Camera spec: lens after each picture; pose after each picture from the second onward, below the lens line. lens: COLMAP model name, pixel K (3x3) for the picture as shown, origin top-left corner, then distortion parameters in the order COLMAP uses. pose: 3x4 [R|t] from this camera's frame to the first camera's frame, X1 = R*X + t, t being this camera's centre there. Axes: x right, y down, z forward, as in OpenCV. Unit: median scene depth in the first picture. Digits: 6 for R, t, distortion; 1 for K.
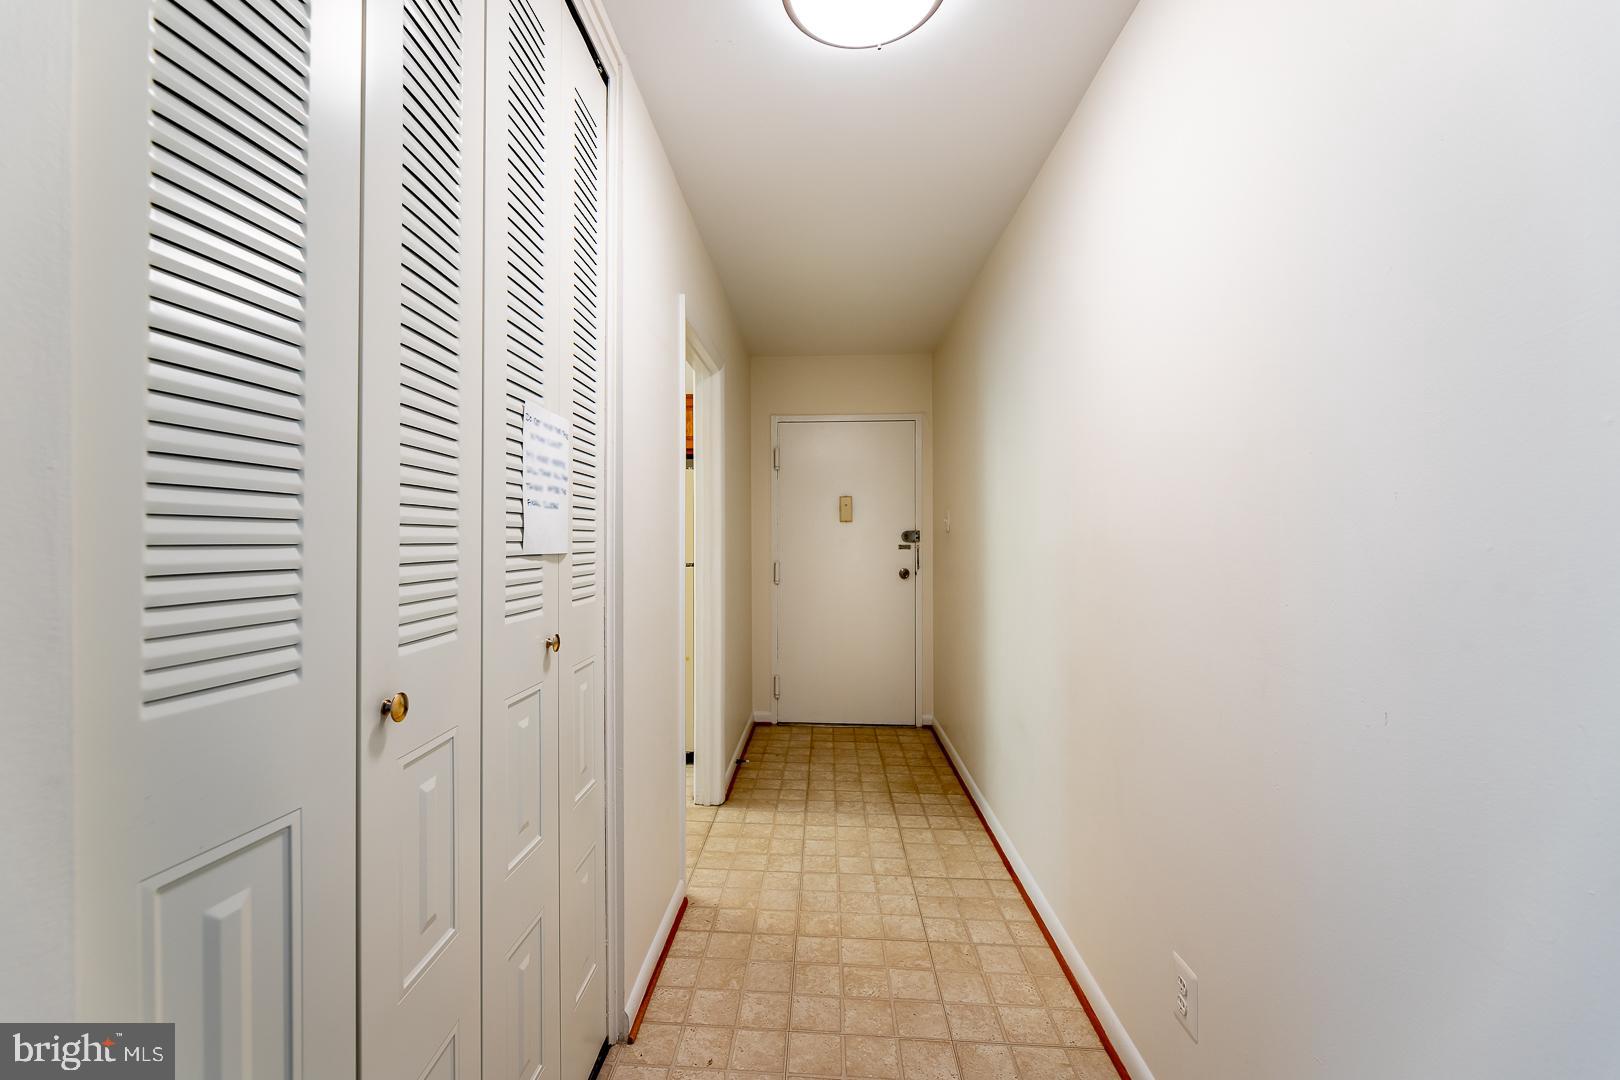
lens RADIAL K [[656.7, 0, 810.0], [0, 656.7, 540.0], [0, 0, 1]] dist [-0.000620, -0.000319]
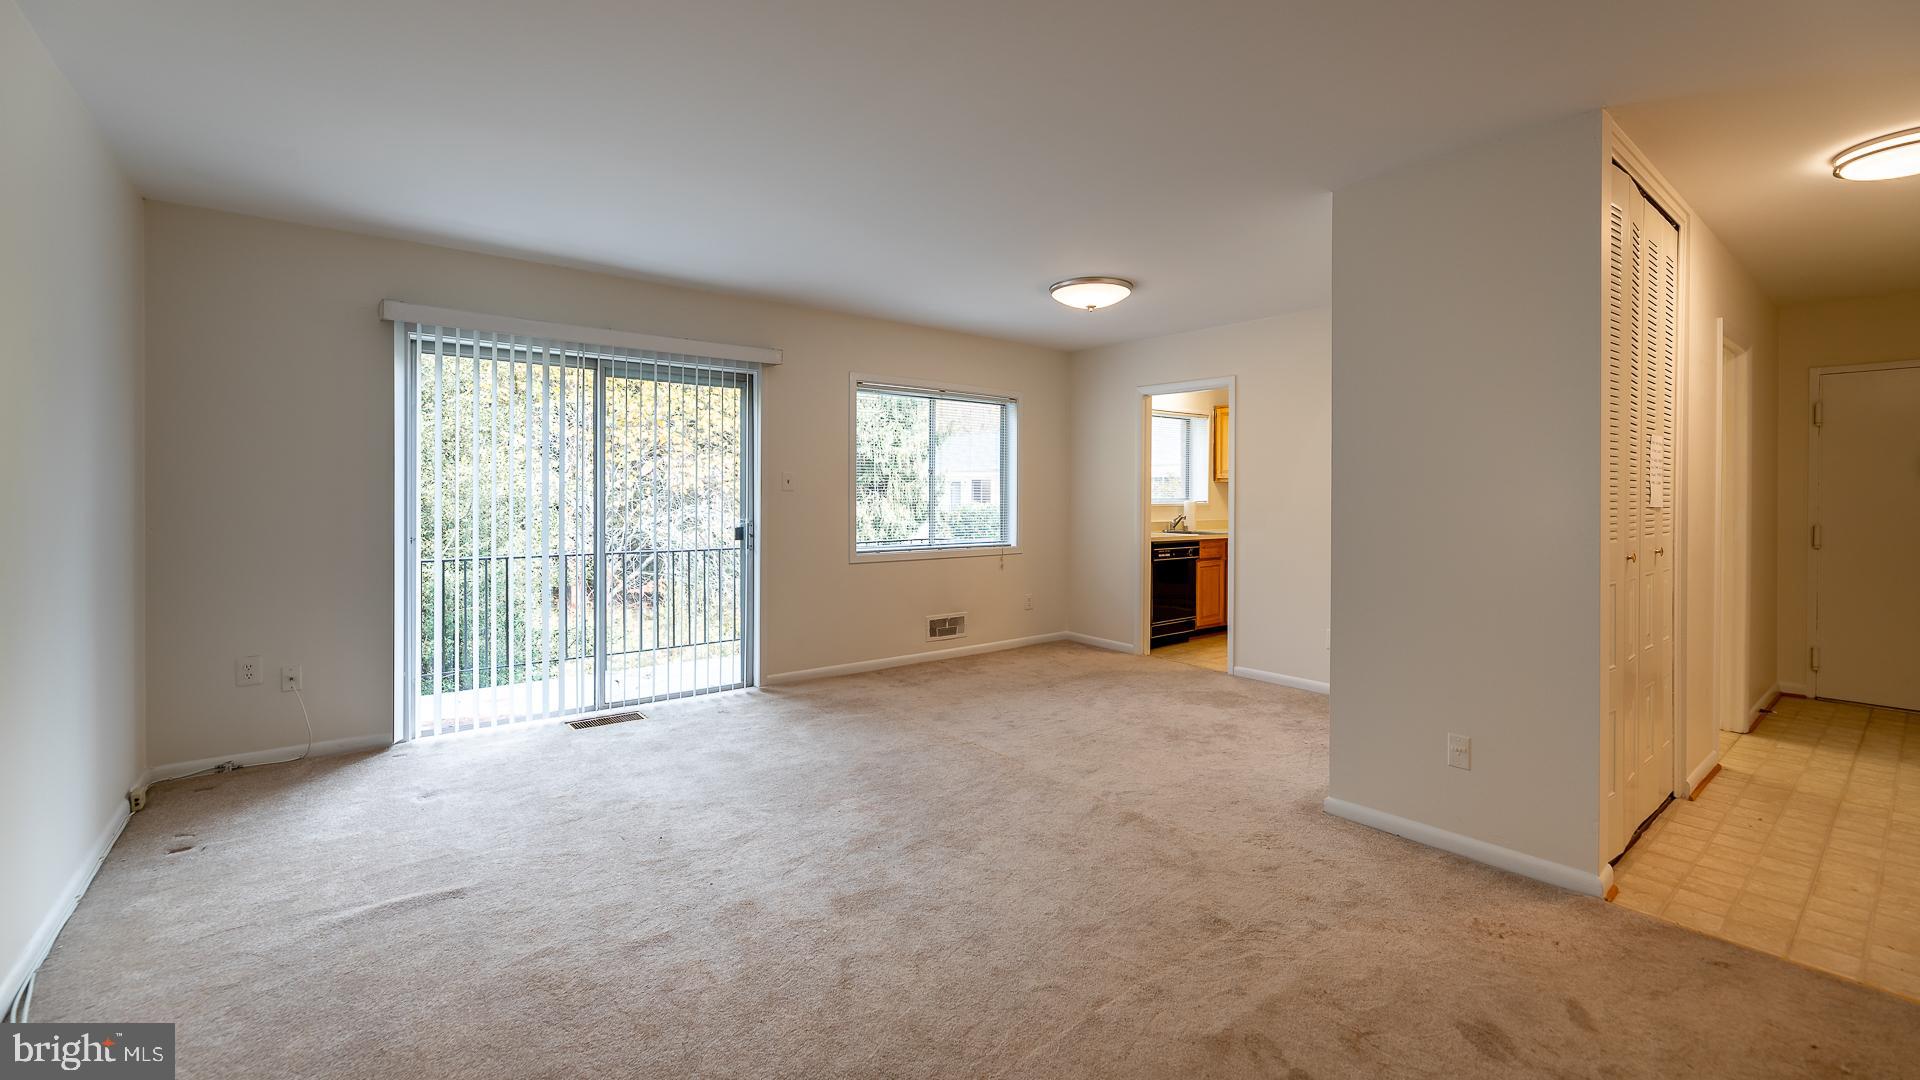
lens RADIAL K [[792.2, 0, 962.4], [0, 792.2, 492.9], [0, 0, 1]] dist [0.001646, 0.000165]
pose [[0.647547, 0.007798, -0.761985, 0.031956], [-0.009835, 0.999950, 0.001875, -0.002725], [0.761962, 0.006280, 0.647591, -0.923561]]
